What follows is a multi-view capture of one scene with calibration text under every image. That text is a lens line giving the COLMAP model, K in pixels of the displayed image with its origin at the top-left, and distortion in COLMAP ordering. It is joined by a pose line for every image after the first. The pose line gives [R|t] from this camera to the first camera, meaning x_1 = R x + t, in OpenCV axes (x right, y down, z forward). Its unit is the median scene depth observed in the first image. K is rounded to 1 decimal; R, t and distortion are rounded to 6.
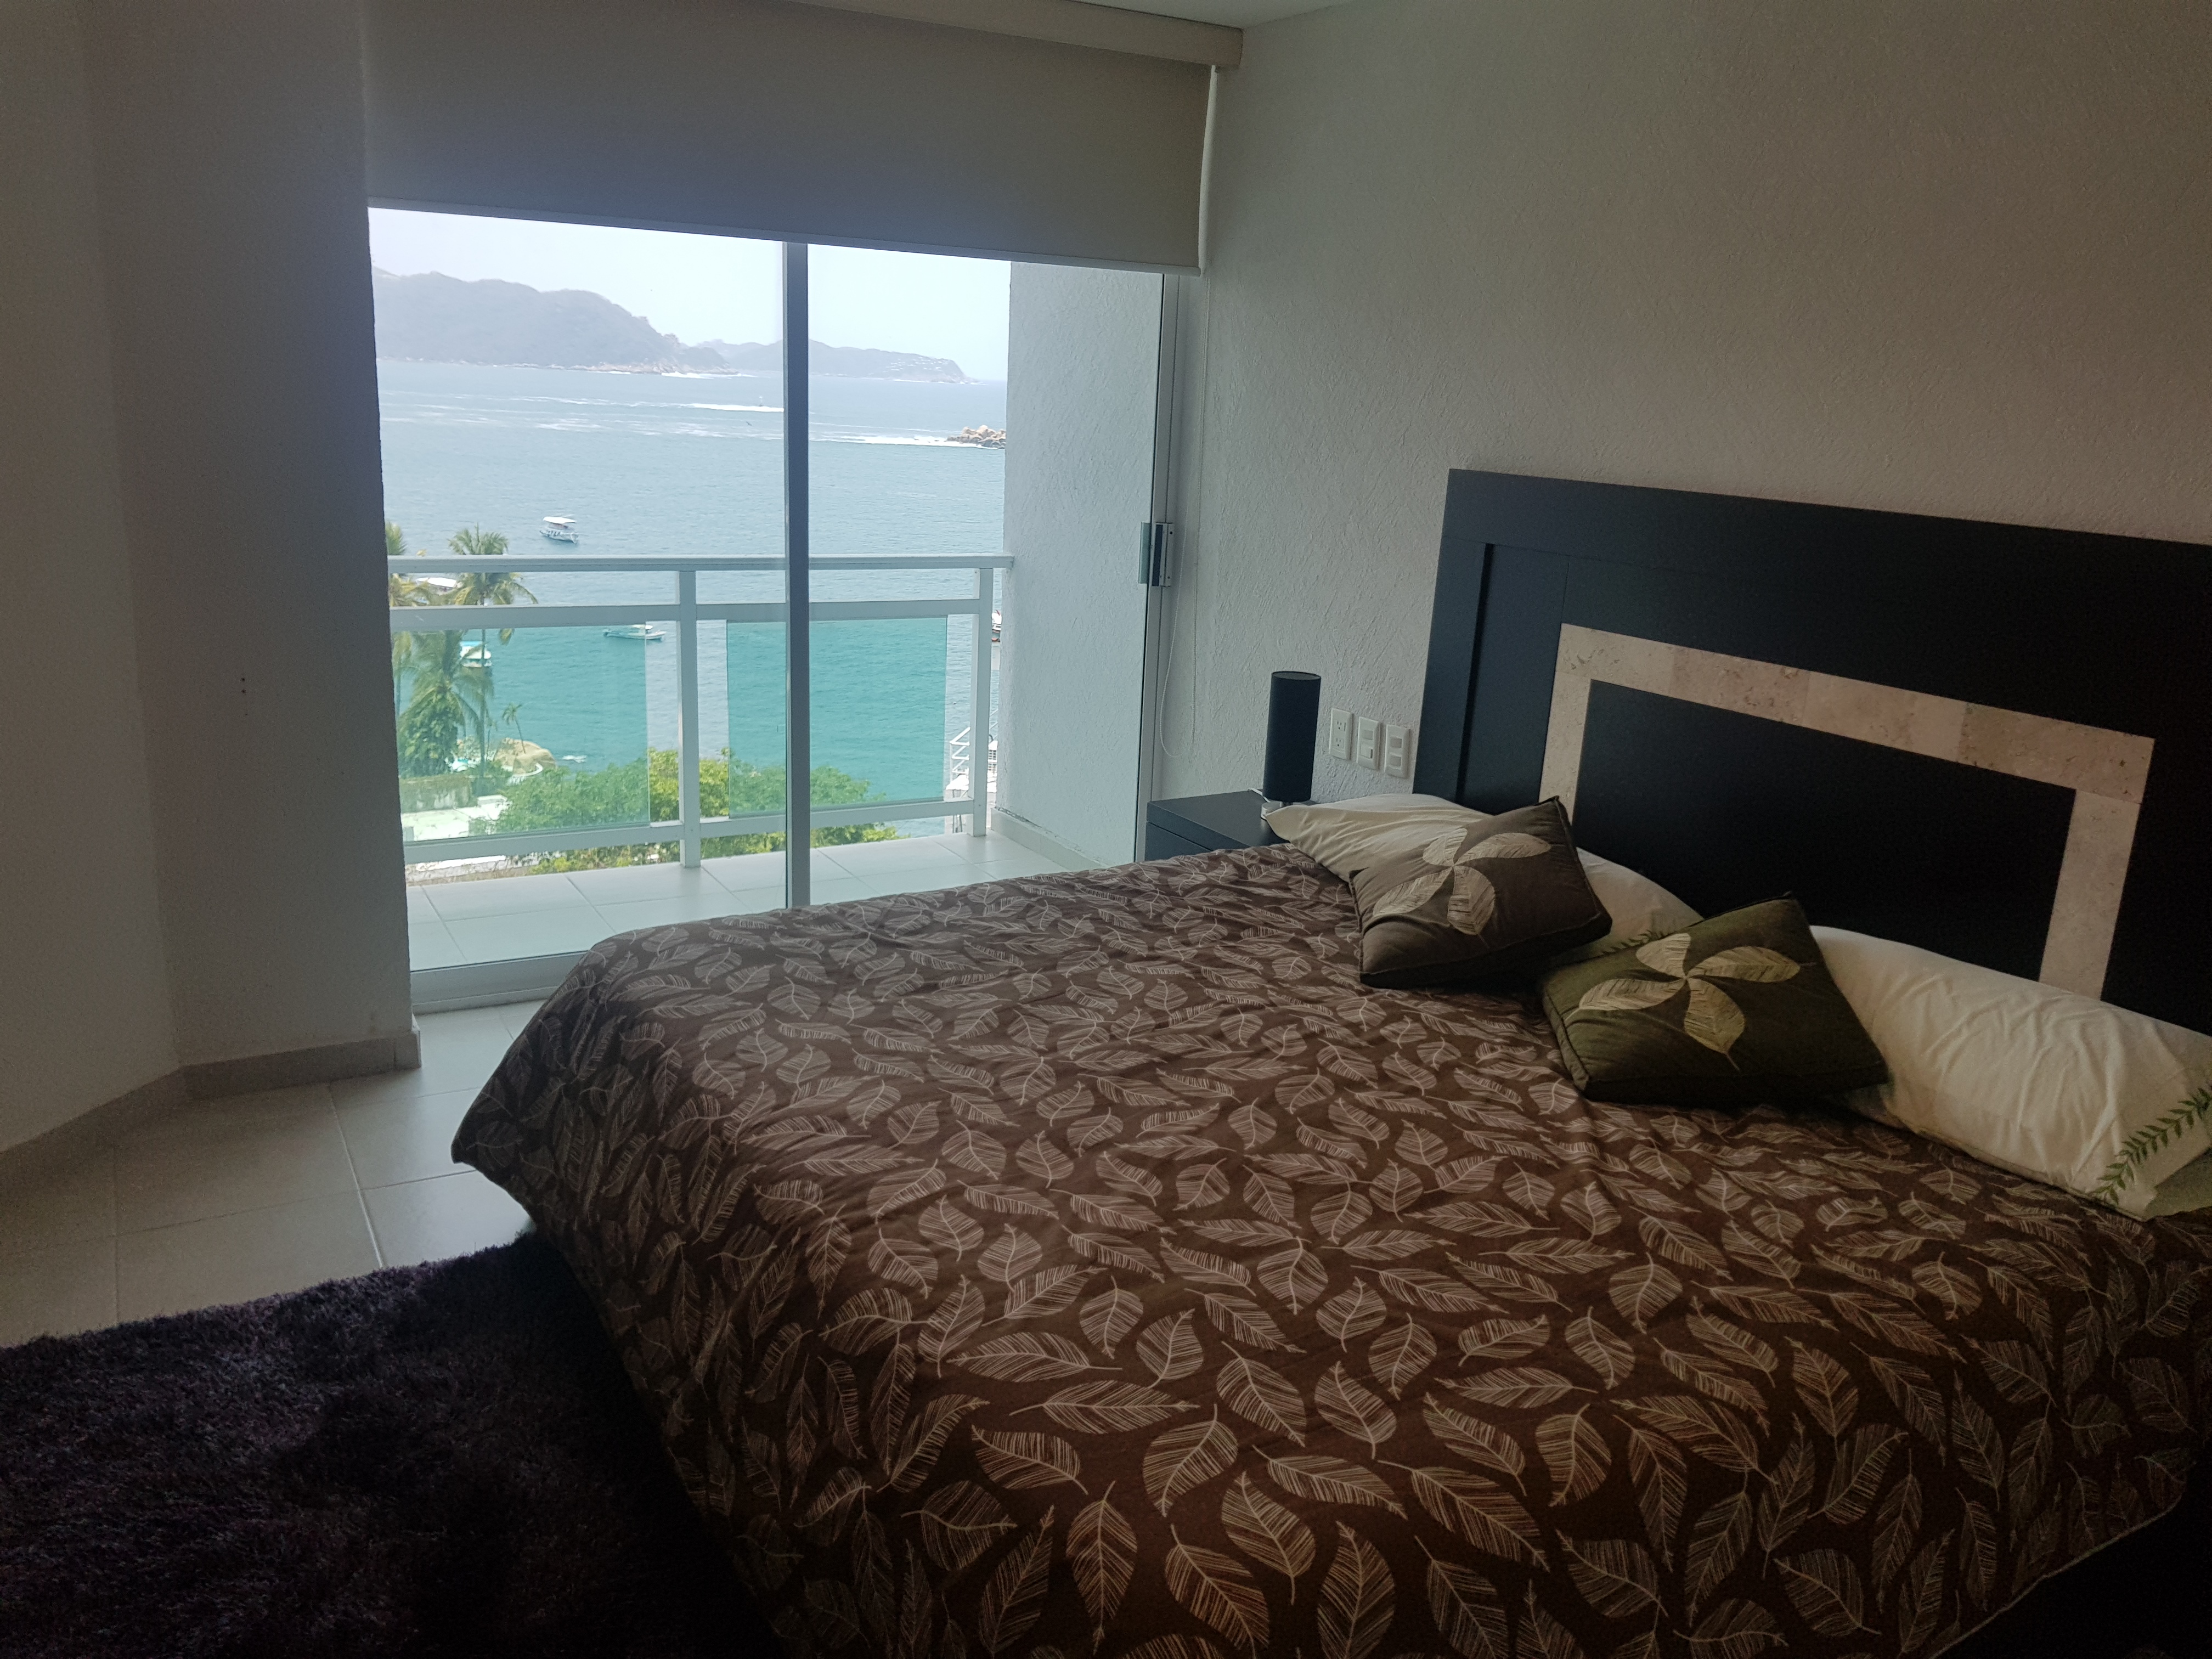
lens RADIAL K [[1760.1, 0, 1106.7], [0, 1760.1, 830.6], [0, 0, 1]] dist [0.007959, -0.026985]
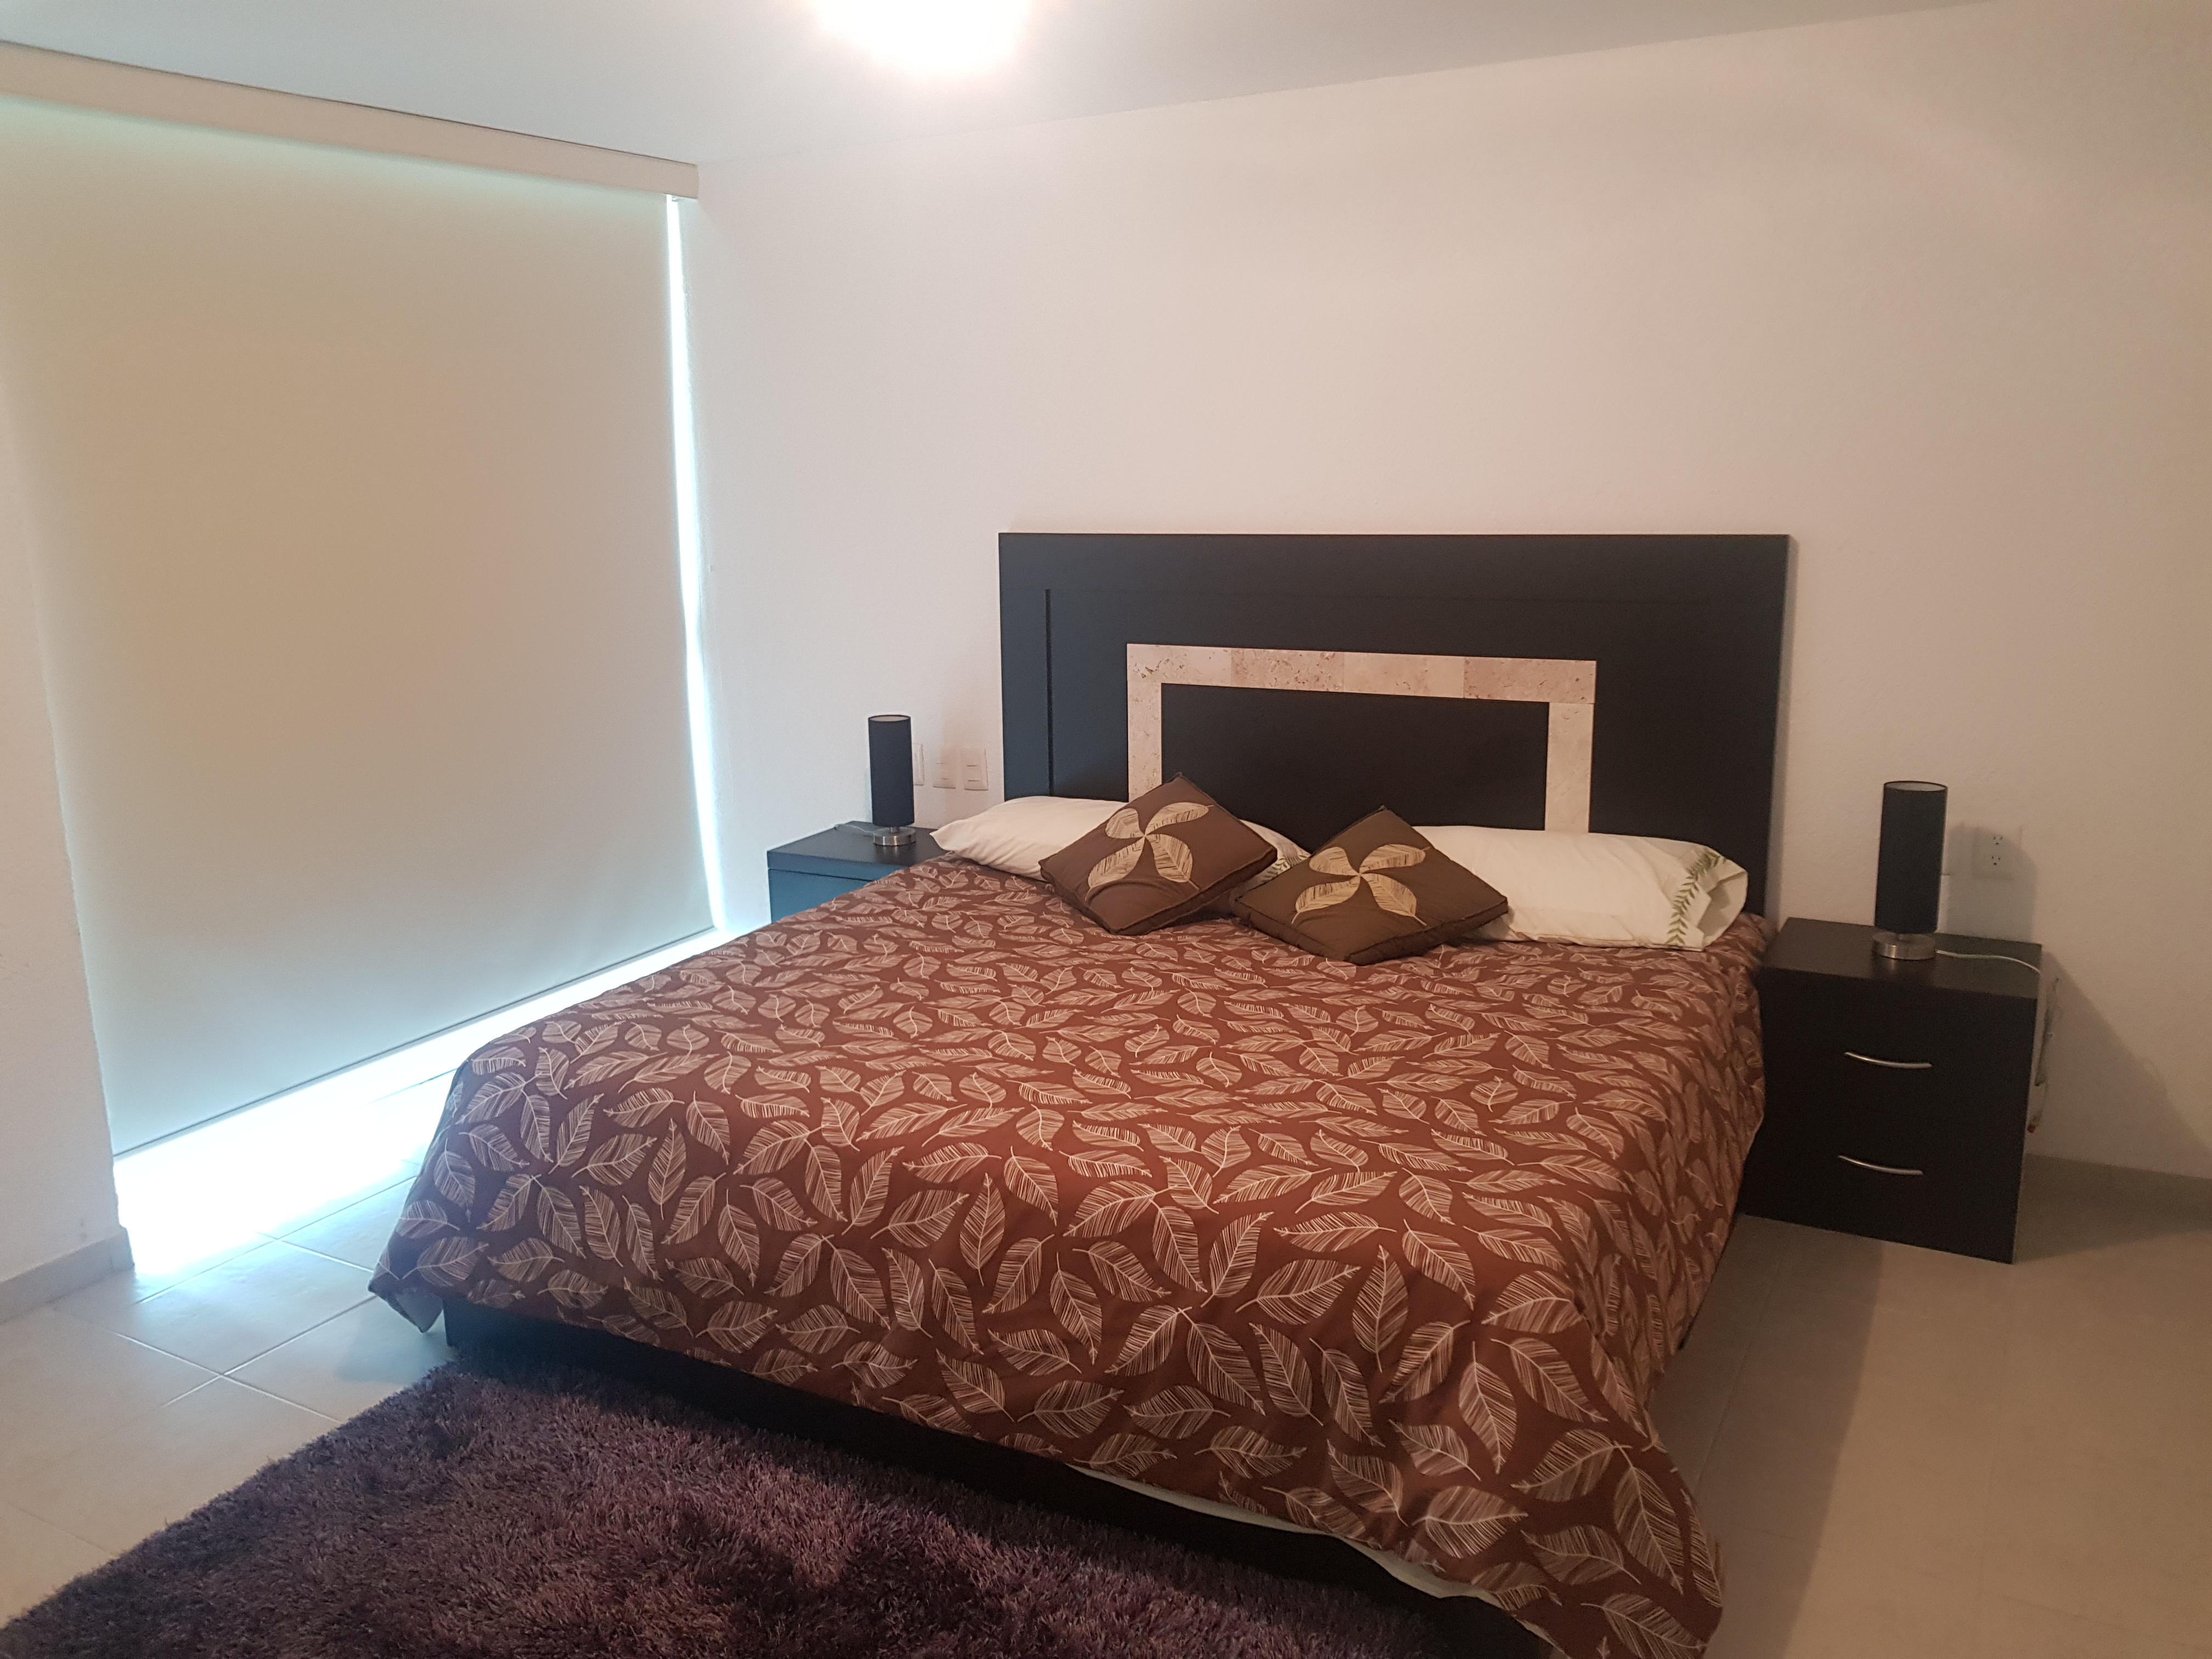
lens RADIAL K [[1760.1, 0, 1094.4], [0, 1760.1, 829.1], [0, 0, 1]] dist [0.007959, -0.026985]
pose [[0.852519, -0.175829, 0.492235, -0.608637], [0.189855, 0.981570, 0.021806, -0.025755], [-0.486997, 0.074863, 0.870189, -0.132300]]
